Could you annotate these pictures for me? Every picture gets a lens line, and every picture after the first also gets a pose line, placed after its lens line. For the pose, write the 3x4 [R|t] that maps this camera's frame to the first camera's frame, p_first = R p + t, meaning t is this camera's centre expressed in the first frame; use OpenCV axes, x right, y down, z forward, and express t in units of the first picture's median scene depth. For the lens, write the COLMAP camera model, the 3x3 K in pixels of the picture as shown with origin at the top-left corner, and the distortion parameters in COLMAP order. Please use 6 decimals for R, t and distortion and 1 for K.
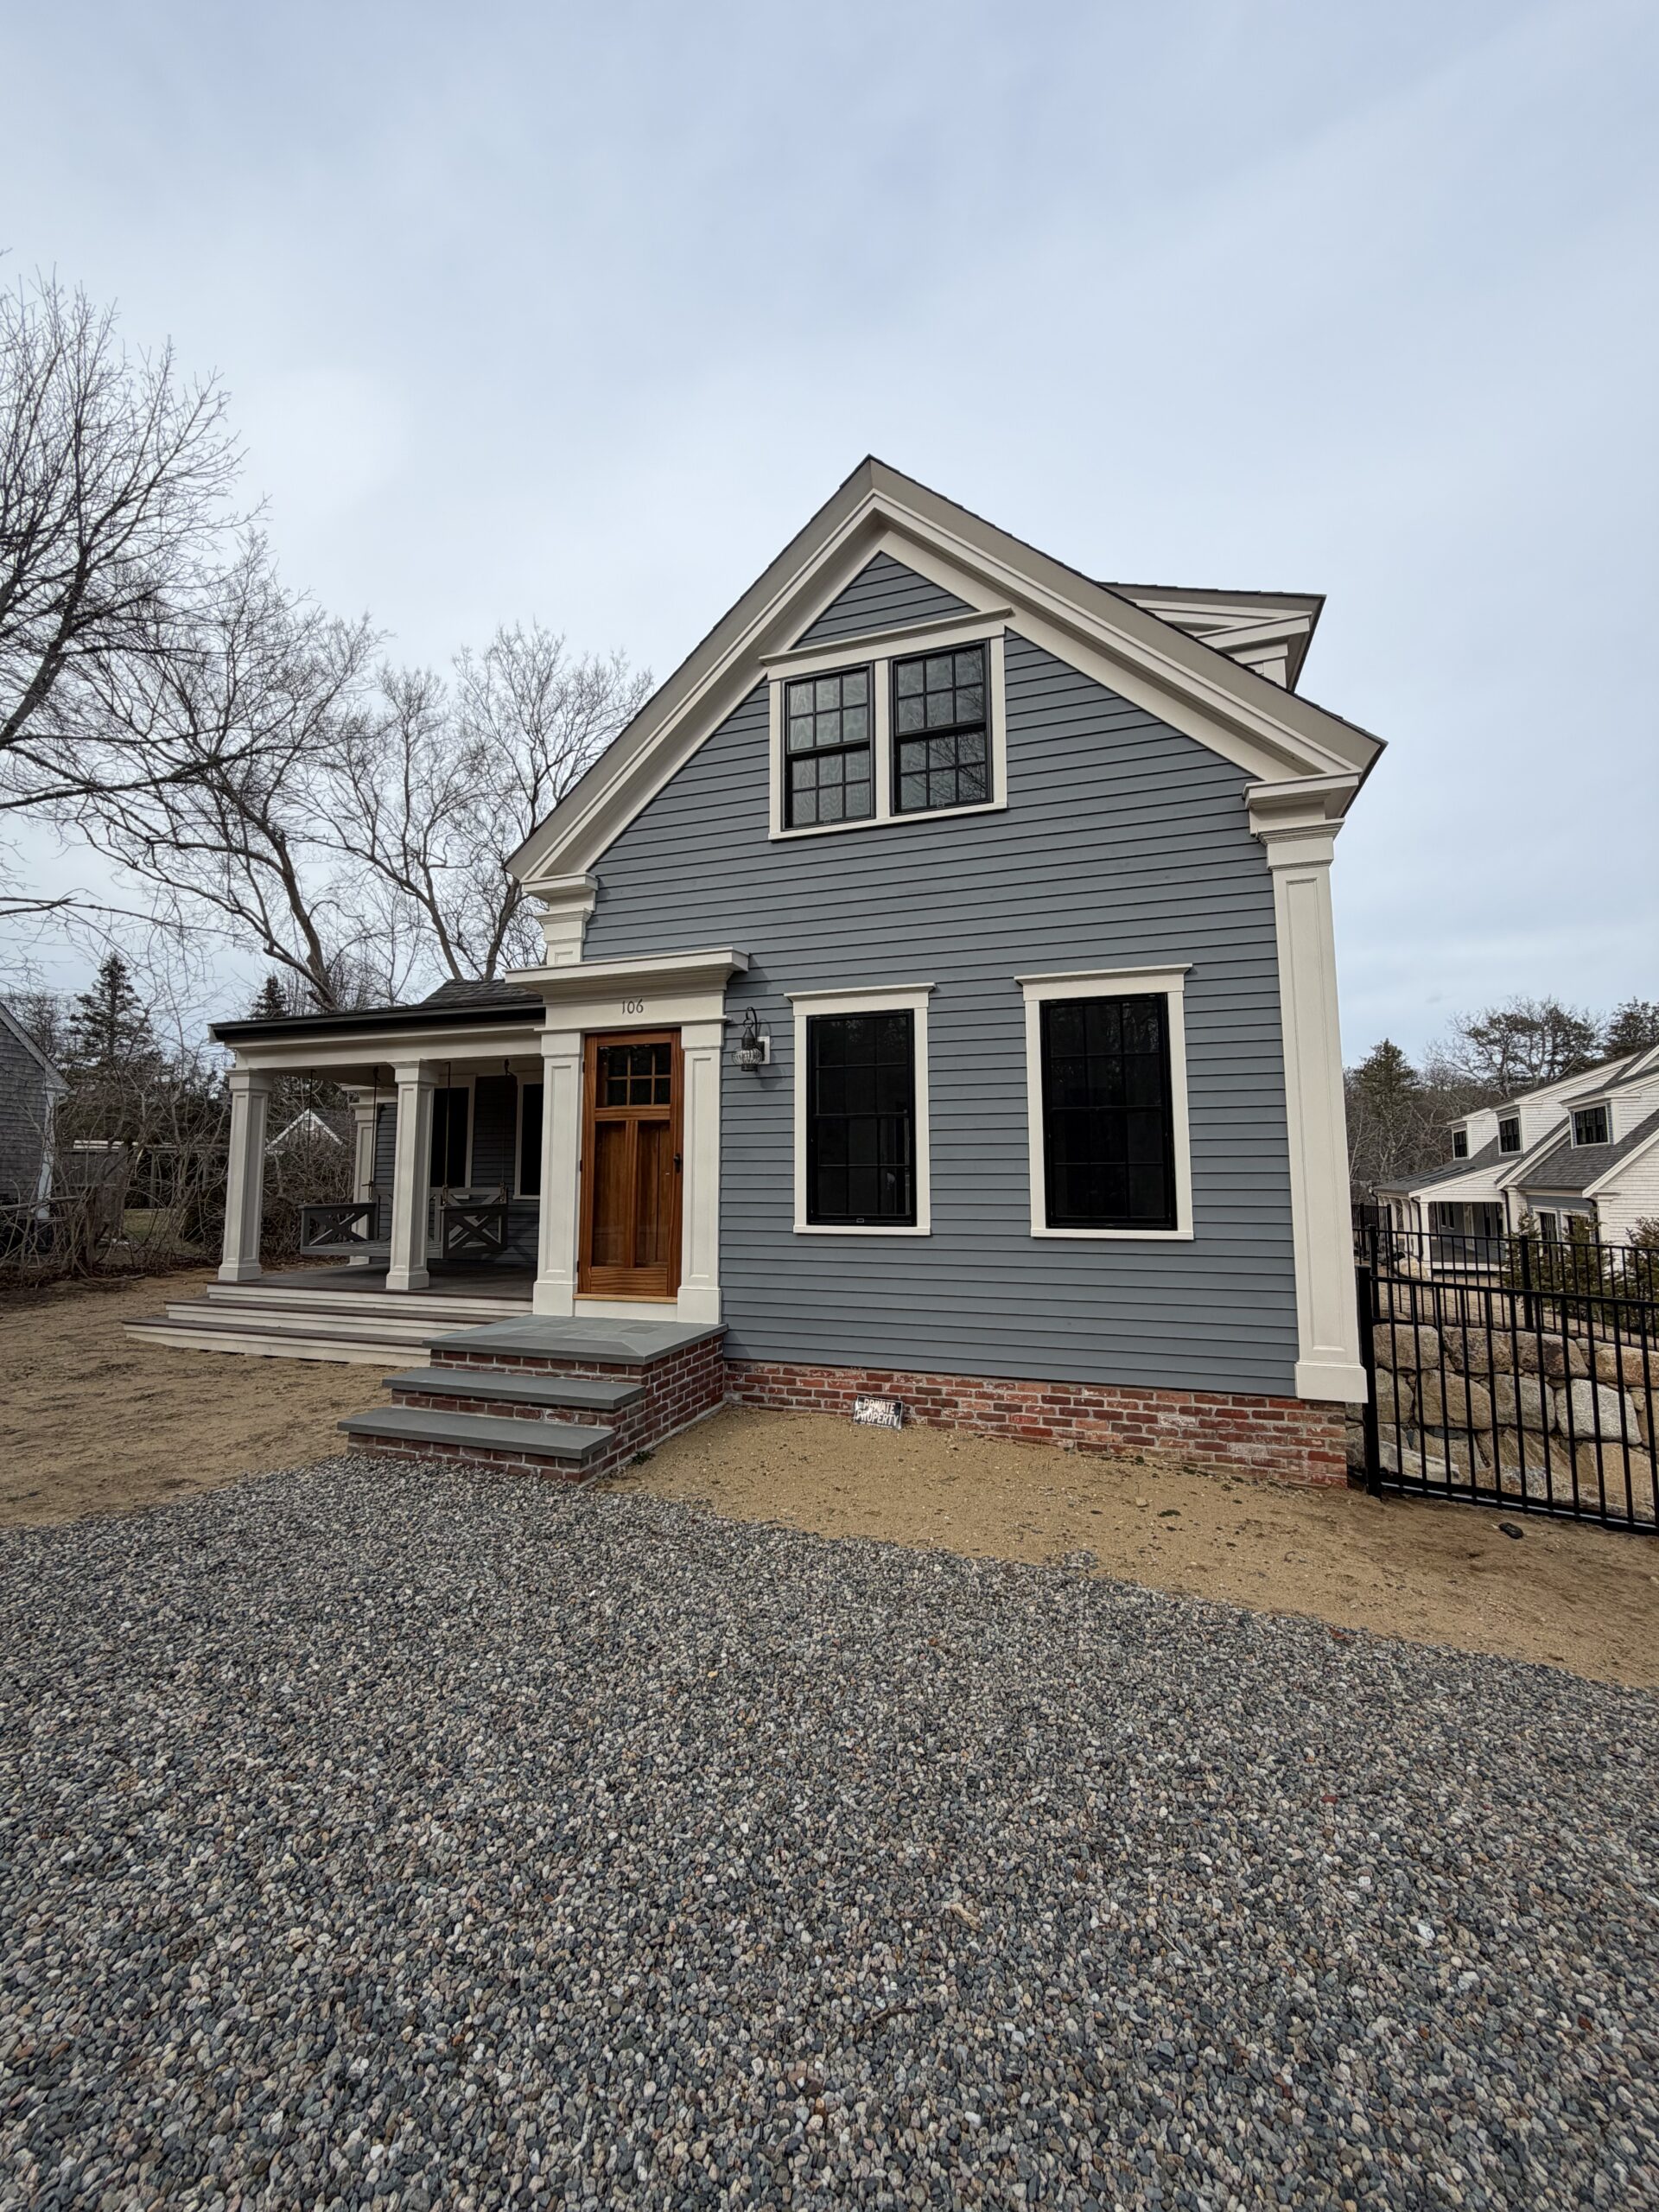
lens RADIAL K [[881.5, 0, 829.5], [0, 881.5, 1106.0], [0, 0, 1]] dist [0.000893, 0.000120]
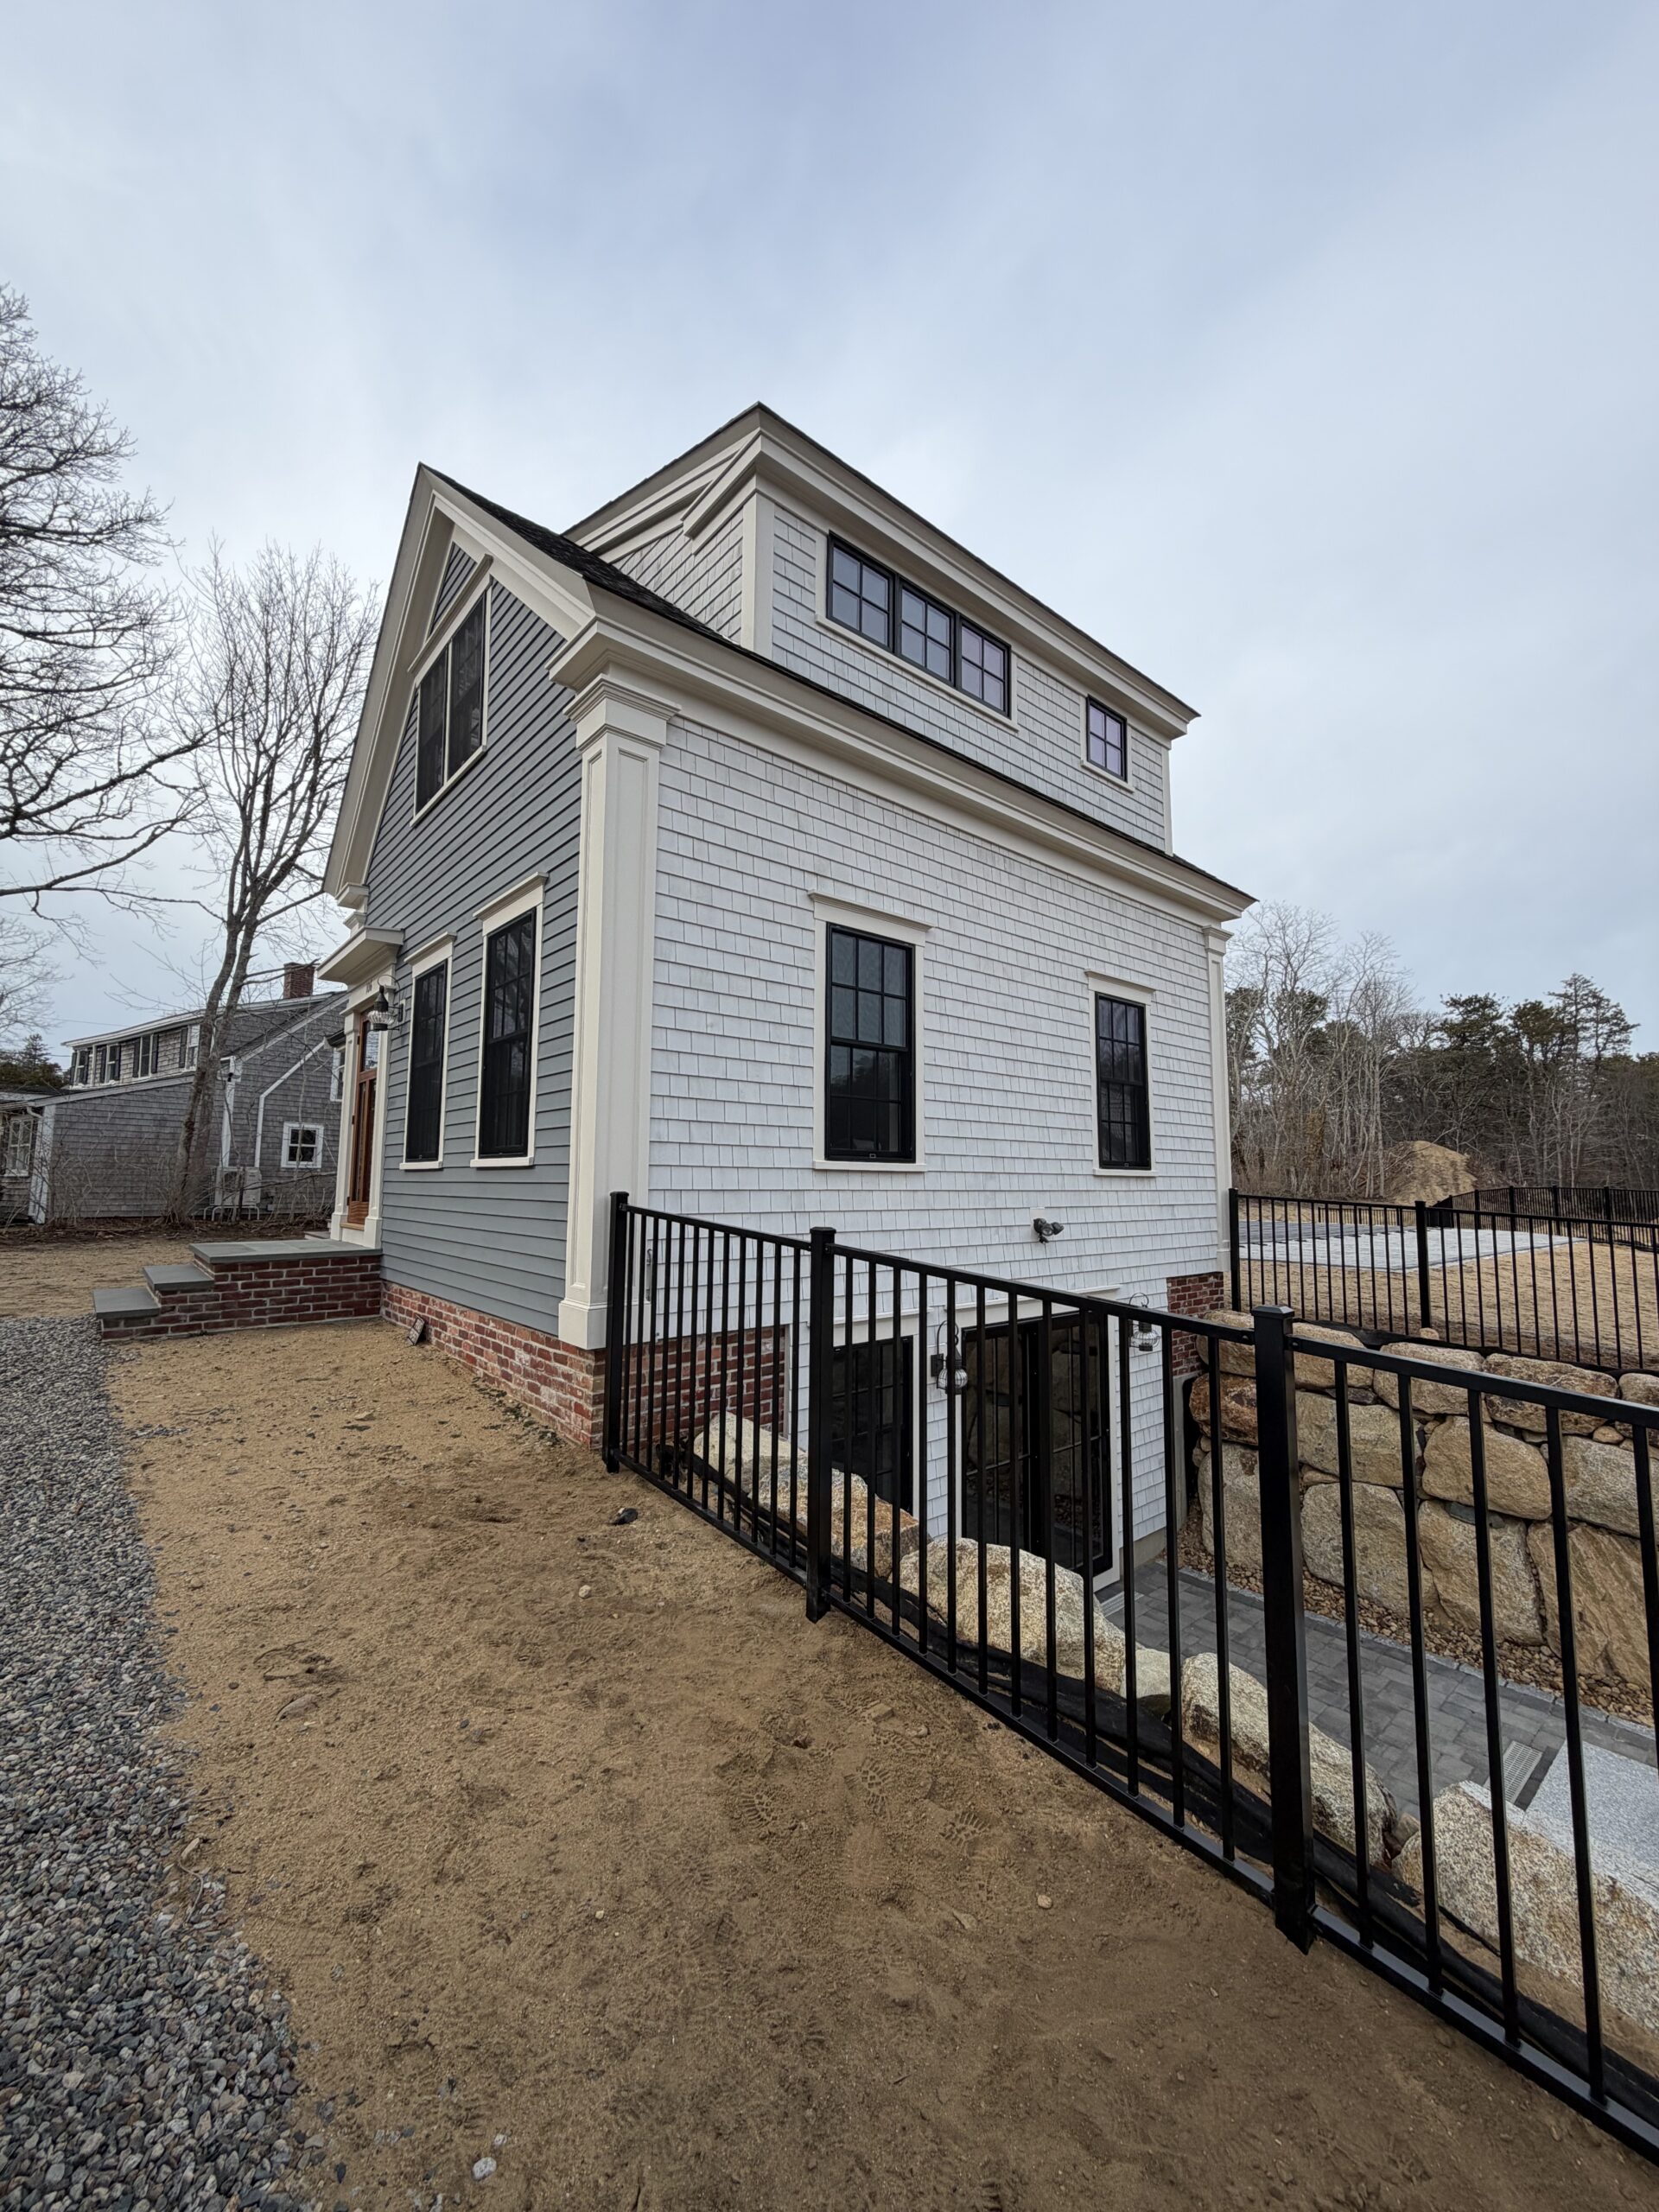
lens RADIAL K [[881.5, 0, 829.5], [0, 881.5, 1106.0], [0, 0, 1]] dist [0.000893, 0.000120]
pose [[0.856410, -0.037983, -0.514896, 1.168177], [0.044674, 0.999001, 0.000610, 0.100742], [0.514359, -0.023525, 0.857252, 0.359420]]
